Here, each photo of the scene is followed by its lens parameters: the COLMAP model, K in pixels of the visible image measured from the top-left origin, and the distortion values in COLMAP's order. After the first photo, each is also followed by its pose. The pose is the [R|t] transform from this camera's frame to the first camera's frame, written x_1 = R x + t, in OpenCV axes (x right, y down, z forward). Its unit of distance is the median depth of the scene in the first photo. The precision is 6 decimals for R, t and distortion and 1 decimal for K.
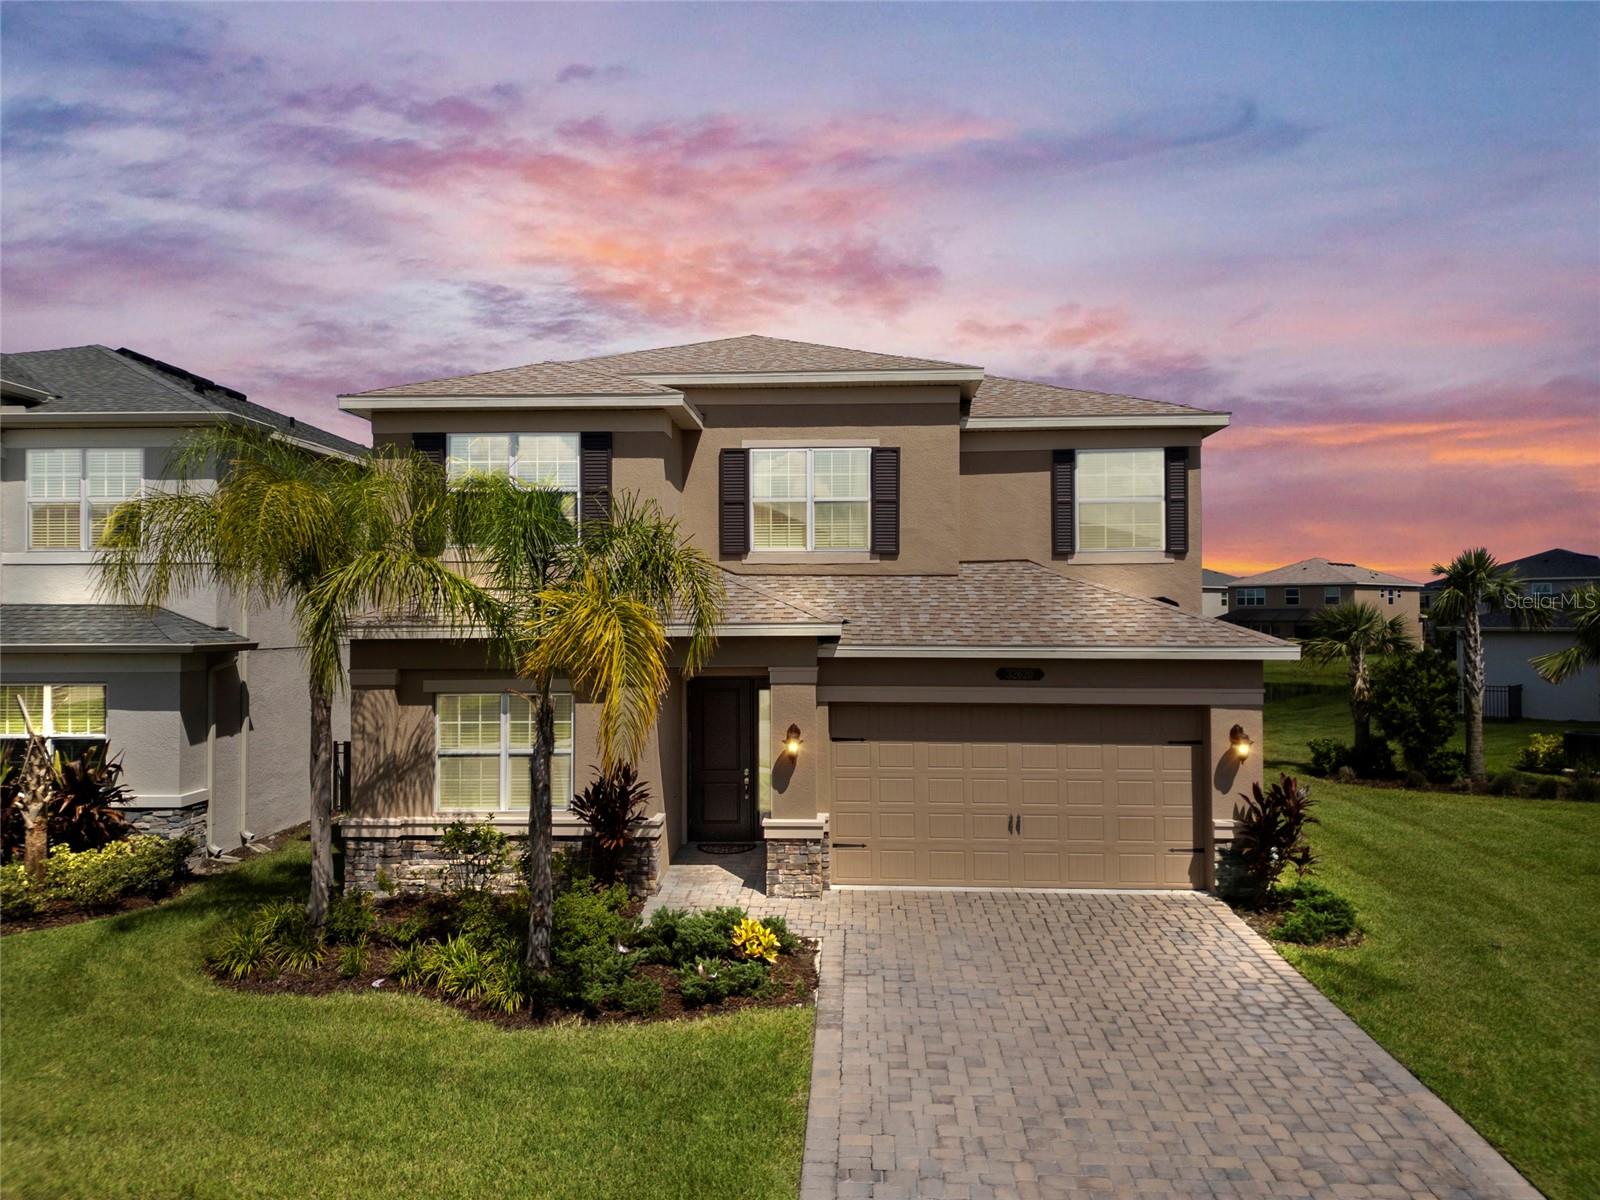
lens RADIAL K [[1129.6, 0, 815.5], [0, 1129.6, 594.1], [0, 0, 1]] dist [0.007432, -0.001839]
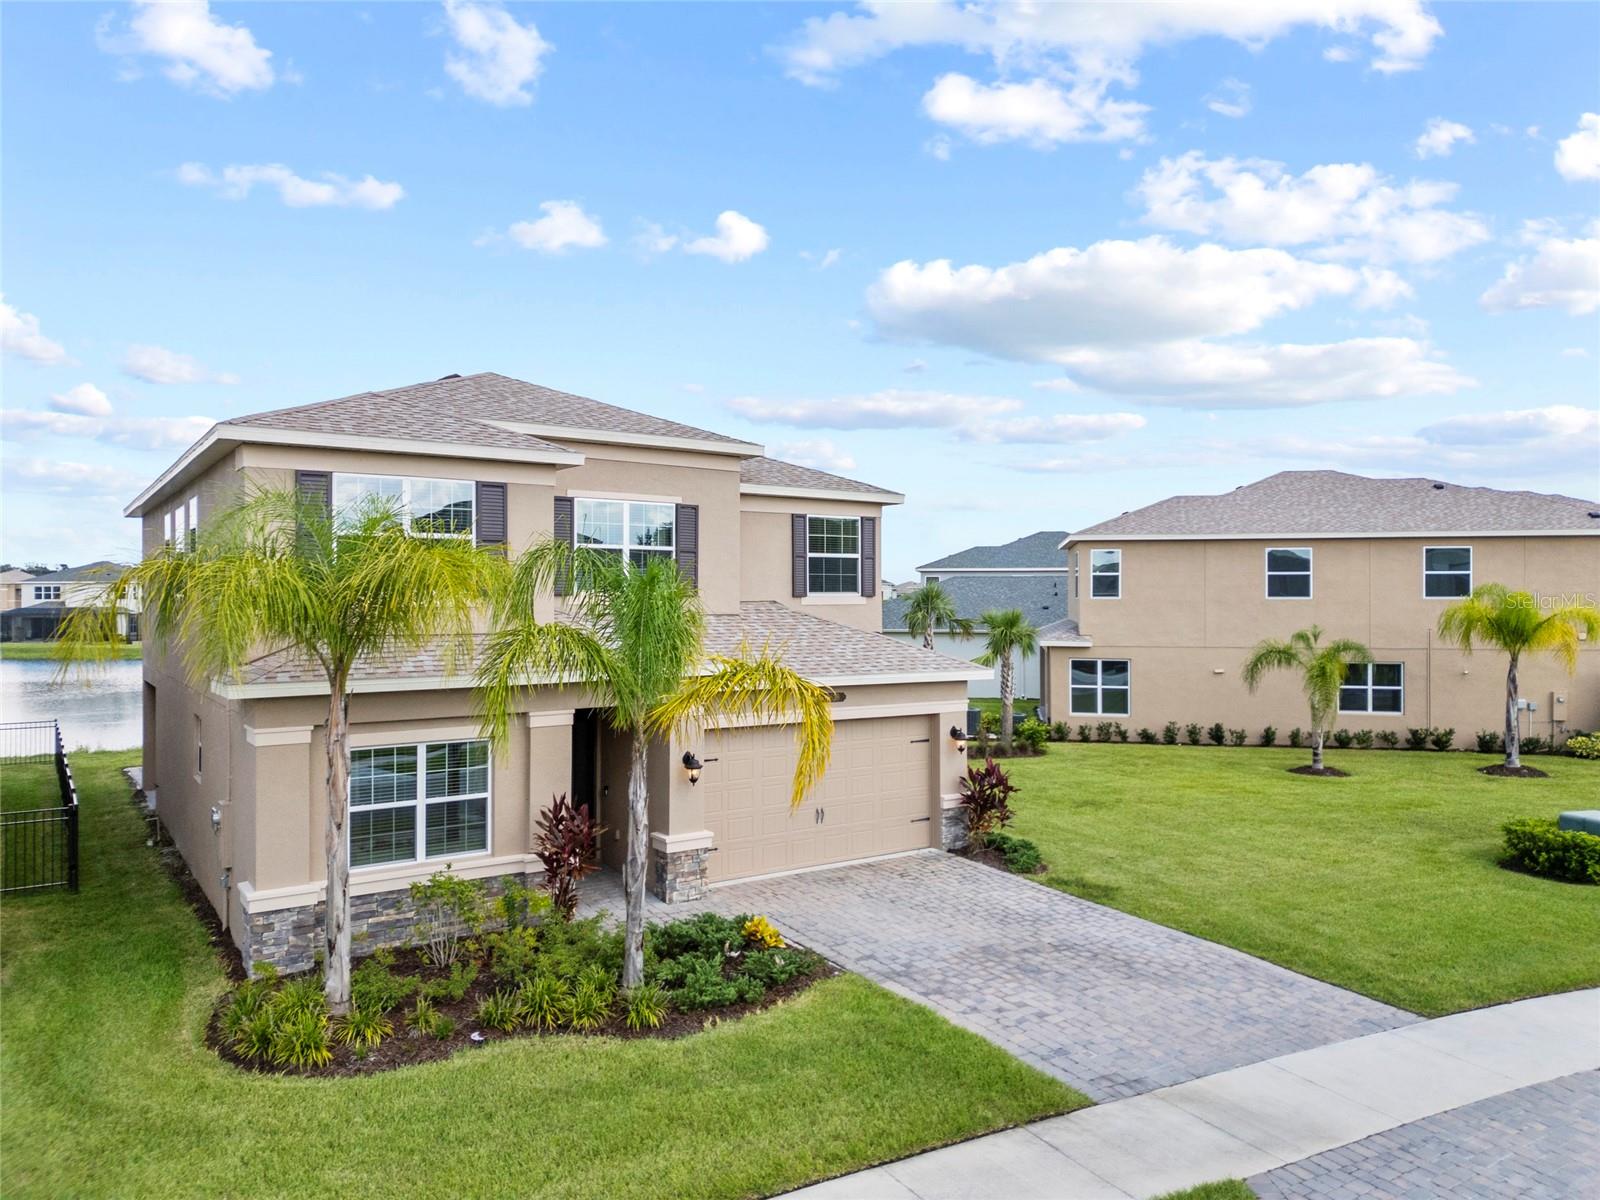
lens RADIAL K [[1129.6, 0, 815.5], [0, 1129.6, 594.1], [0, 0, 1]] dist [0.007432, -0.001839]
pose [[0.810217, -0.002739, 0.586123, -0.756585], [-0.008683, 0.999823, 0.016675, -0.087414], [-0.586065, -0.018599, 0.810050, -0.023494]]
